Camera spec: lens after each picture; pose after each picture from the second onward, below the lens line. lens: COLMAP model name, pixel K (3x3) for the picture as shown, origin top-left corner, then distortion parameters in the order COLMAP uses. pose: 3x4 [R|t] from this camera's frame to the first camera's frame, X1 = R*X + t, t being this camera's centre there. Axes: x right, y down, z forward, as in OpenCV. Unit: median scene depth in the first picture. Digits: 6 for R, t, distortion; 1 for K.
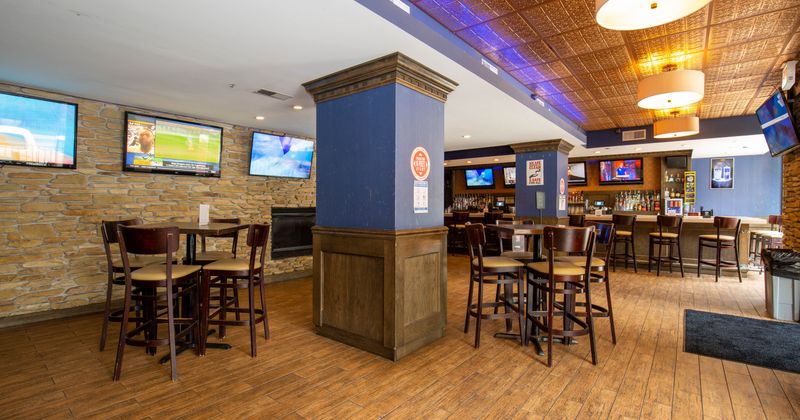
lens RADIAL K [[375.1, 0, 400.5], [0, 375.1, 207.6], [0, 0, 1]] dist [-0.017954, -0.000158]
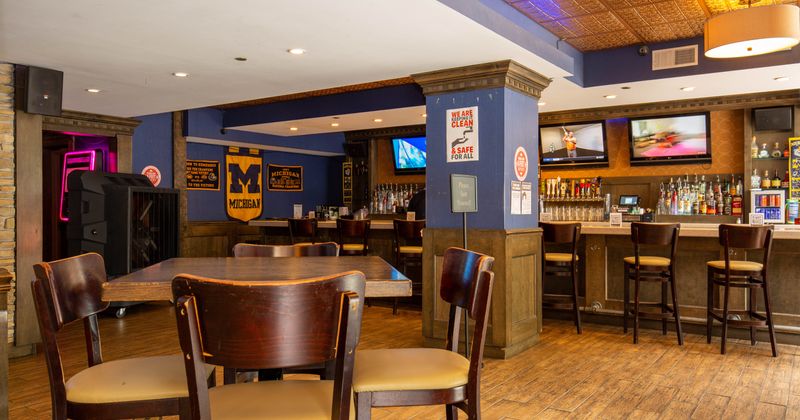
lens RADIAL K [[621.7, 0, 400.5], [0, 621.7, 208.4], [0, 0, 1]] dist [0.028129, 0.002186]
pose [[0.997614, -0.004725, 0.068872, 0.173860], [0.004928, 0.999984, -0.002774, 0.000453], [-0.068857, 0.003107, 0.997622, 0.175332]]
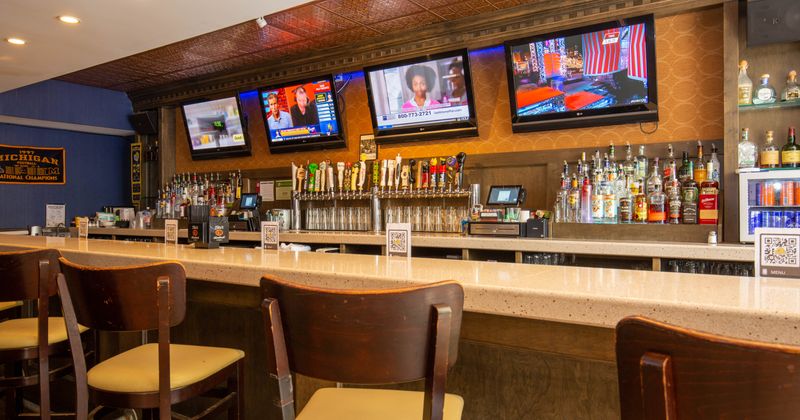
lens RADIAL K [[547.4, 0, 398.1], [0, 547.4, 211.7], [0, 0, 1]] dist [0.011556, -0.004270]
pose [[0.998633, -0.005813, 0.051946, 0.483257], [0.005765, 0.999983, 0.001078, -0.000310], [-0.051952, -0.000777, 0.998649, 0.671130]]
